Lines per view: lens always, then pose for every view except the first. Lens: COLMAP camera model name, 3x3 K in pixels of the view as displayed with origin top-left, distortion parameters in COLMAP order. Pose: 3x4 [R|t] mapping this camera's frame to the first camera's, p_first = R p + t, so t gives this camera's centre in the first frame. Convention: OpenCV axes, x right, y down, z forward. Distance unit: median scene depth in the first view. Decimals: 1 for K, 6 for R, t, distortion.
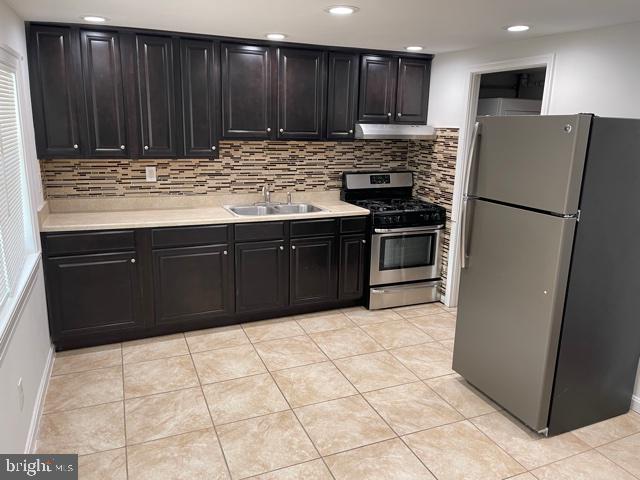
lens RADIAL K [[481.3, 0, 321.1], [0, 481.3, 239.8], [0, 0, 1]] dist [0.033865, -0.018708]
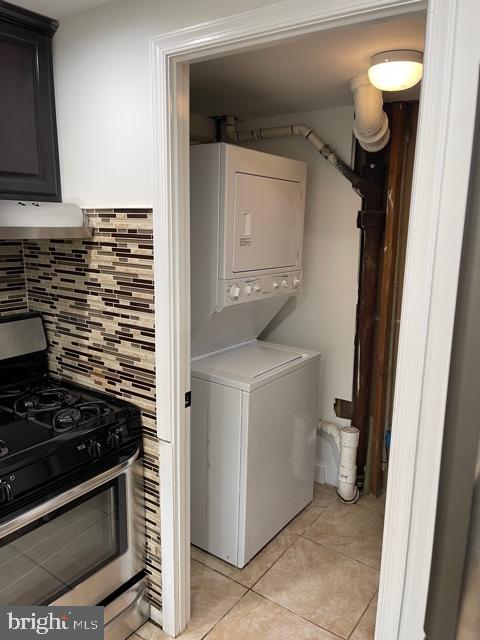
lens RADIAL K [[481.3, 0, 241.5], [0, 481.3, 320.4], [0, 0, 1]] dist [0.033865, -0.018708]
pose [[0.850261, -0.115600, 0.513510, 0.129856], [0.129416, 0.991550, 0.008930, -0.127186], [-0.510203, 0.058863, 0.858037, 0.594928]]
